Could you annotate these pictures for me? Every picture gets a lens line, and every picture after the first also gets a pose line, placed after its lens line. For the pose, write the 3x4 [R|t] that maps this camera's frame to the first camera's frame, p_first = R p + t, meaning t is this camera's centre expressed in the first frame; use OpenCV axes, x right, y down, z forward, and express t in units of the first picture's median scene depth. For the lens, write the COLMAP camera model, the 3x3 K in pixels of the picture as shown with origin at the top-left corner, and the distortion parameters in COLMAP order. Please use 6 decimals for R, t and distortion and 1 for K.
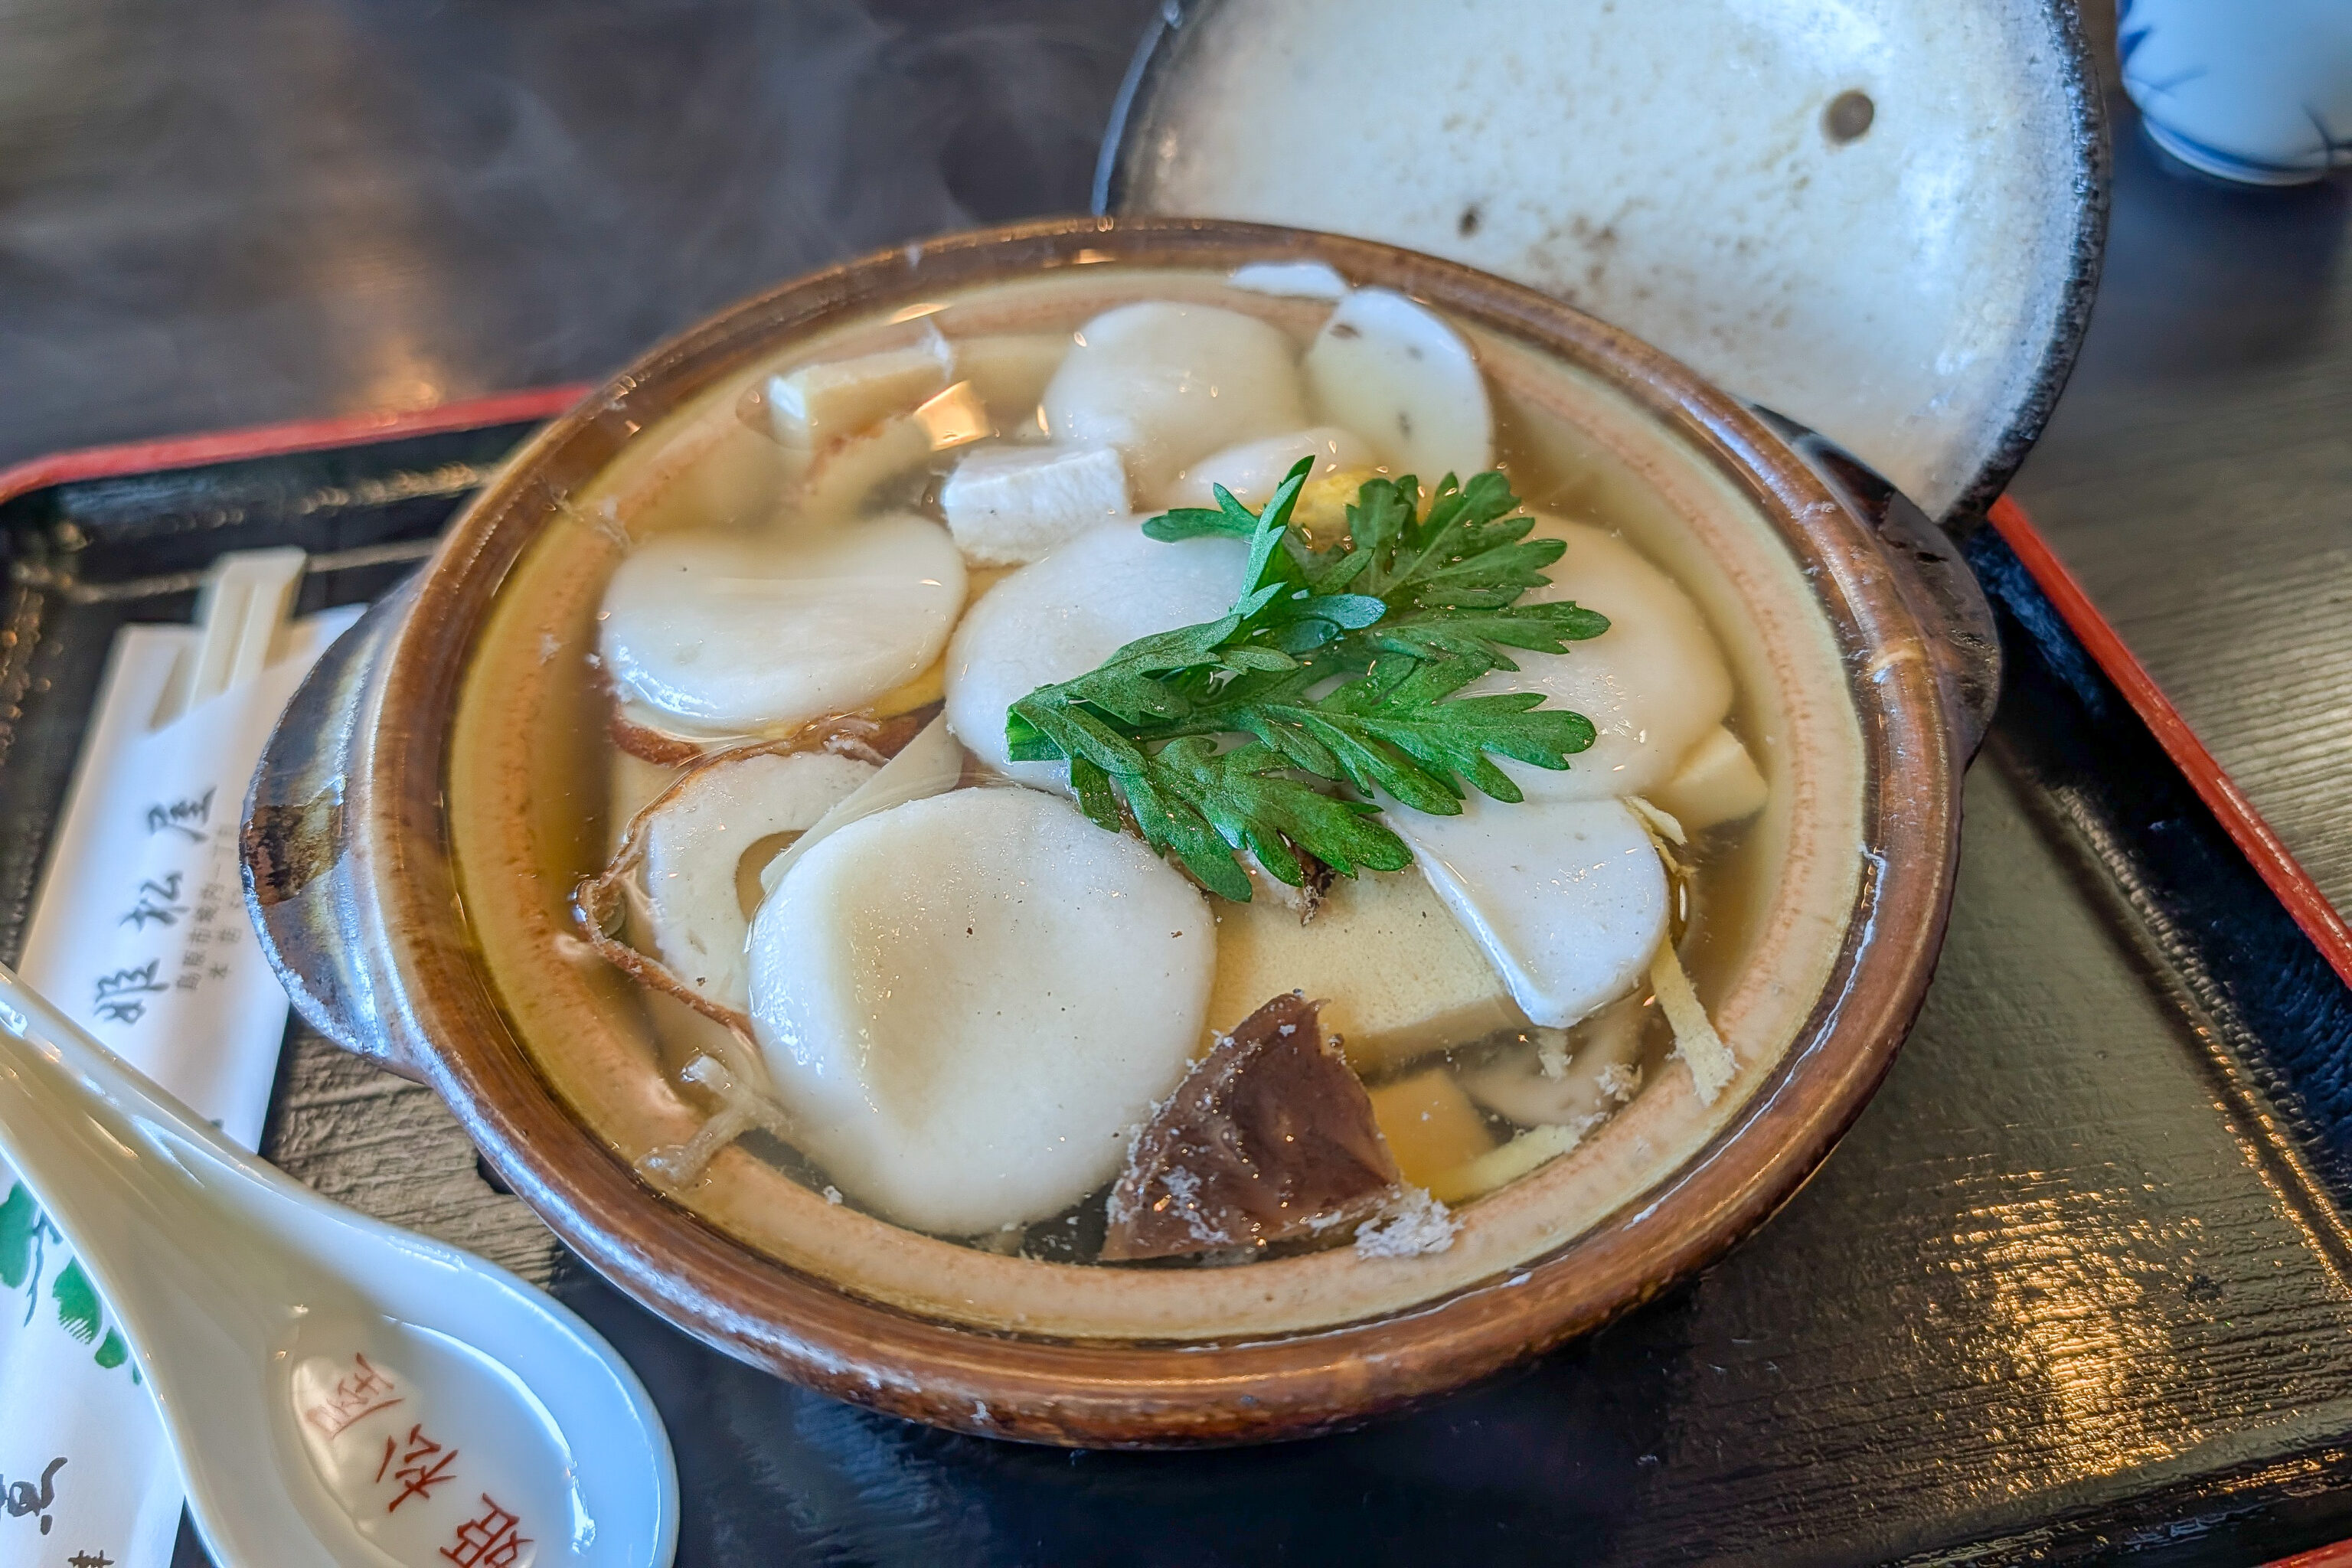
lens RADIAL K [[1390.2, 0, 1120.9], [0, 1390.2, 824.7], [0, 0, 1]] dist [-0.135491, 0.083787]
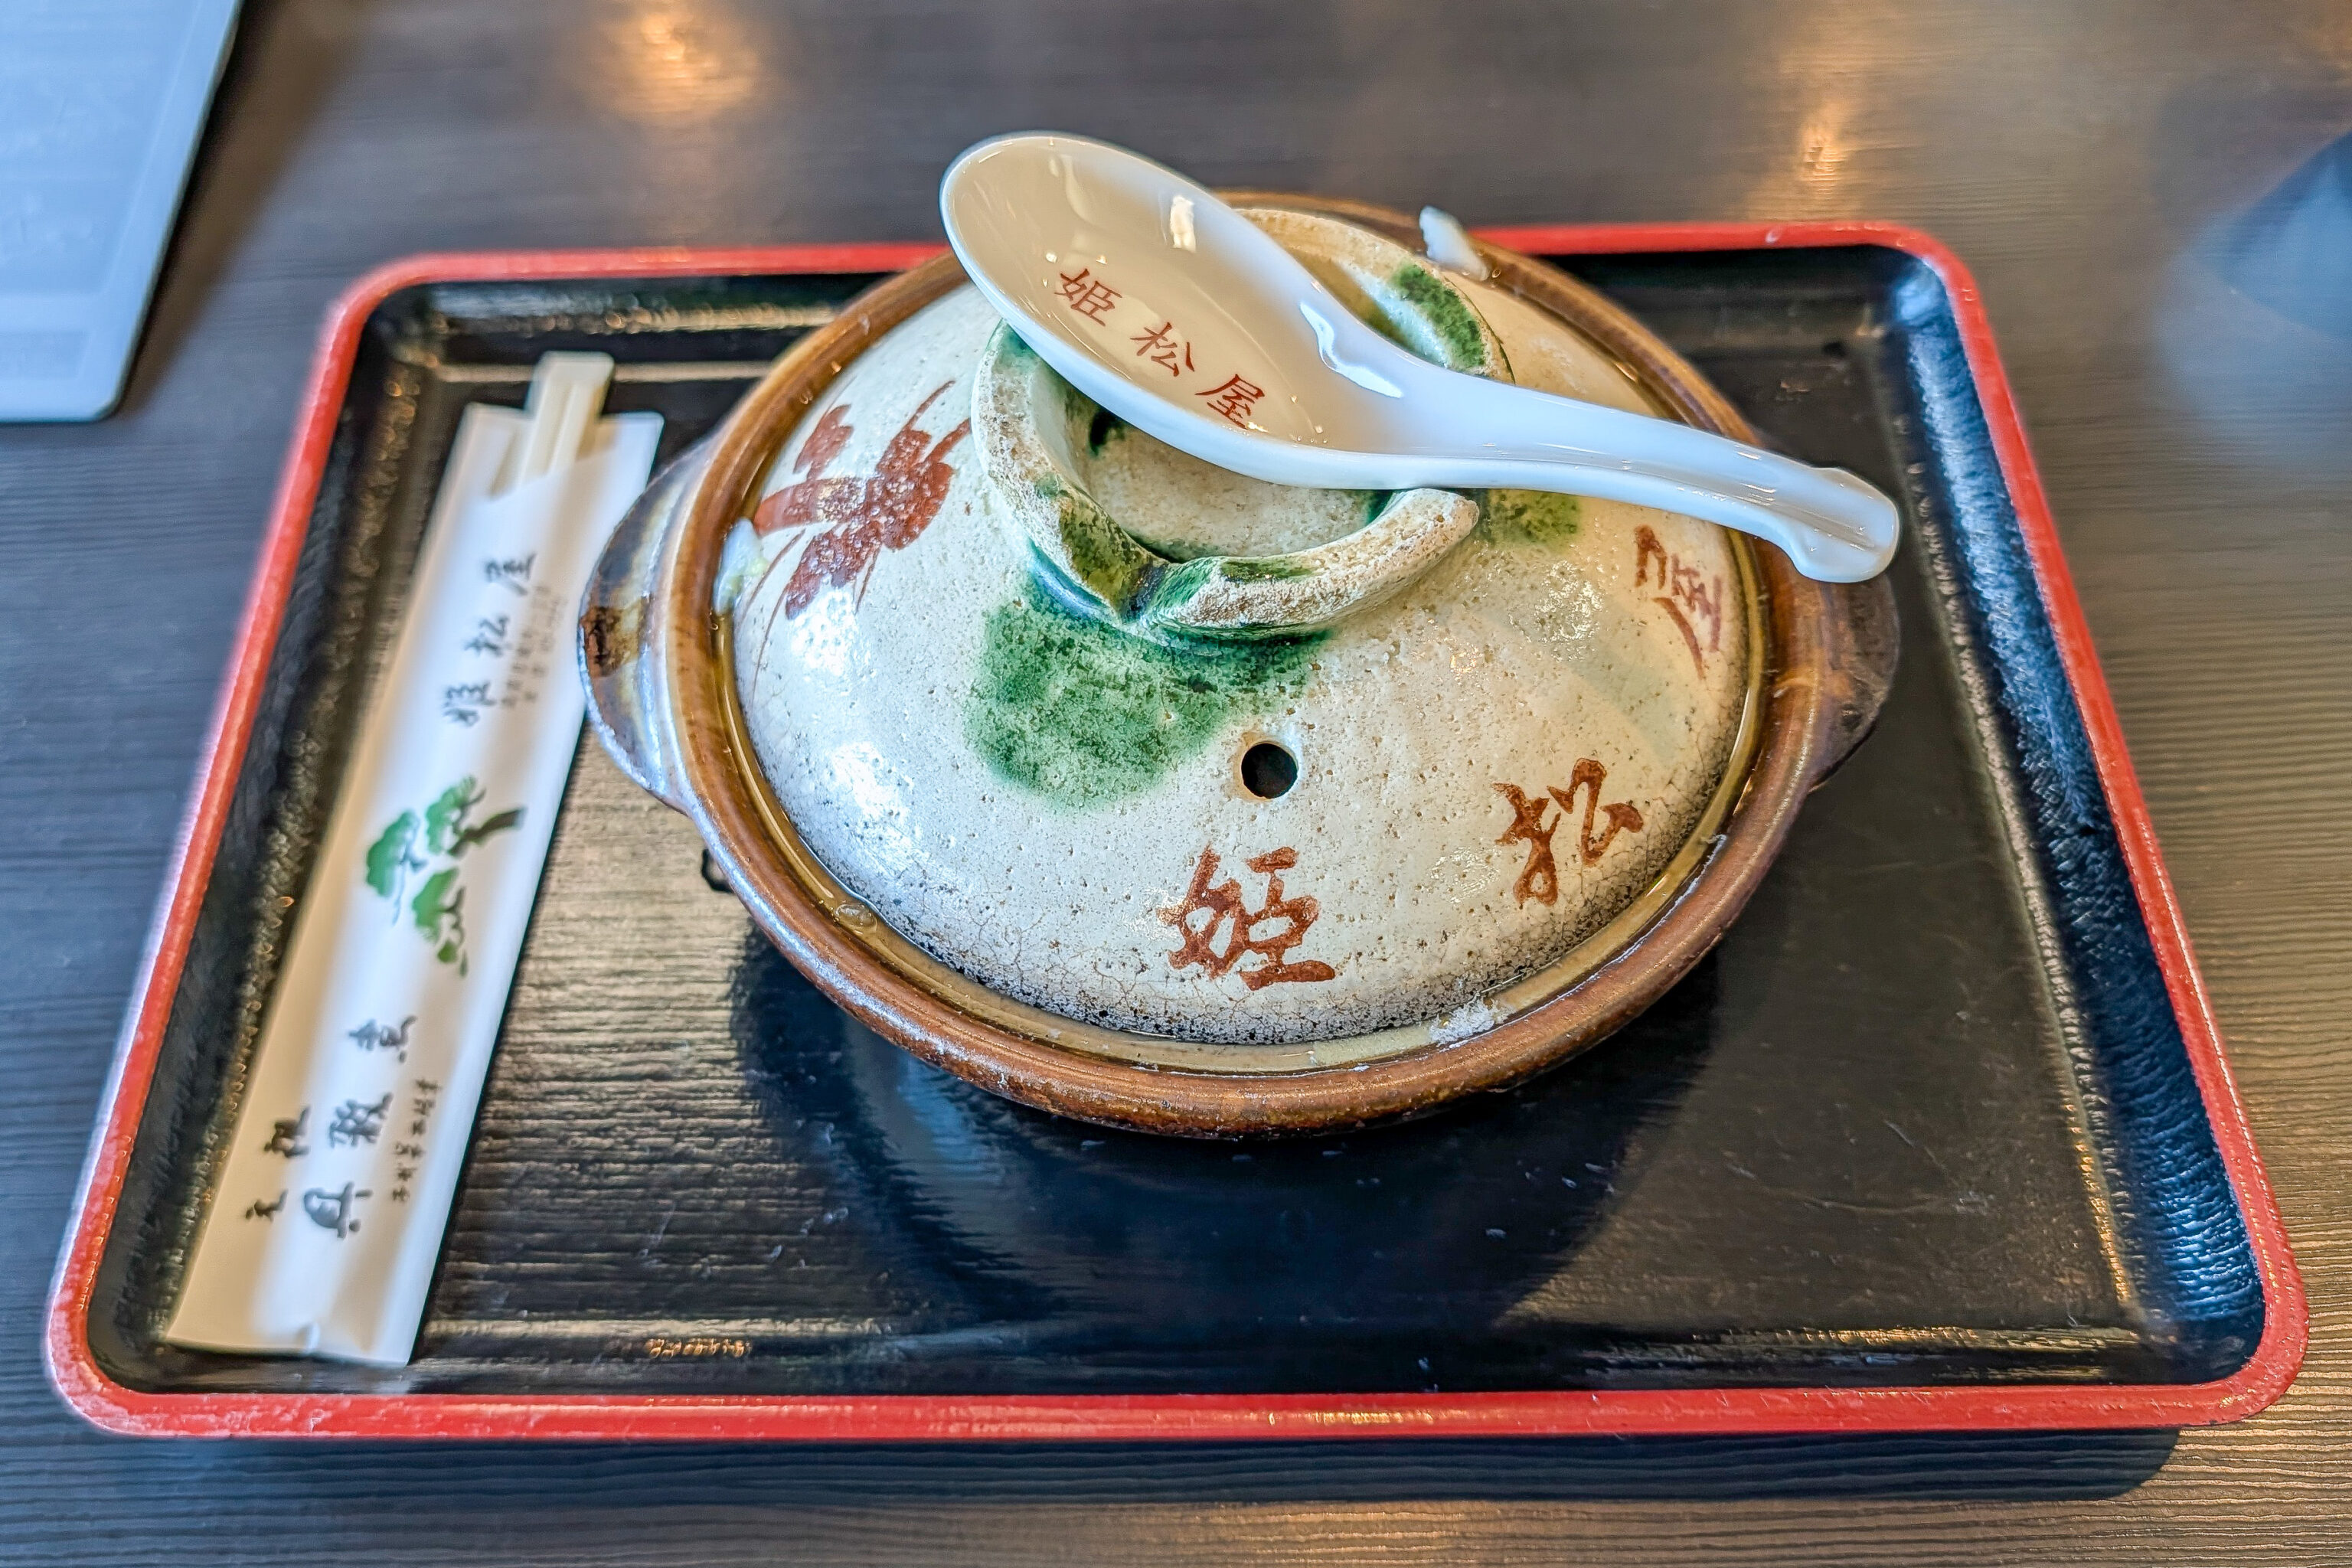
lens RADIAL K [[1390.2, 0, 1120.9], [0, 1390.2, 824.7], [0, 0, 1]] dist [-0.135491, 0.083787]
pose [[0.977904, 0.170621, -0.120796, 0.129313], [-0.149792, 0.974947, 0.164442, -0.108492], [0.145827, -0.142714, 0.978962, -0.384957]]
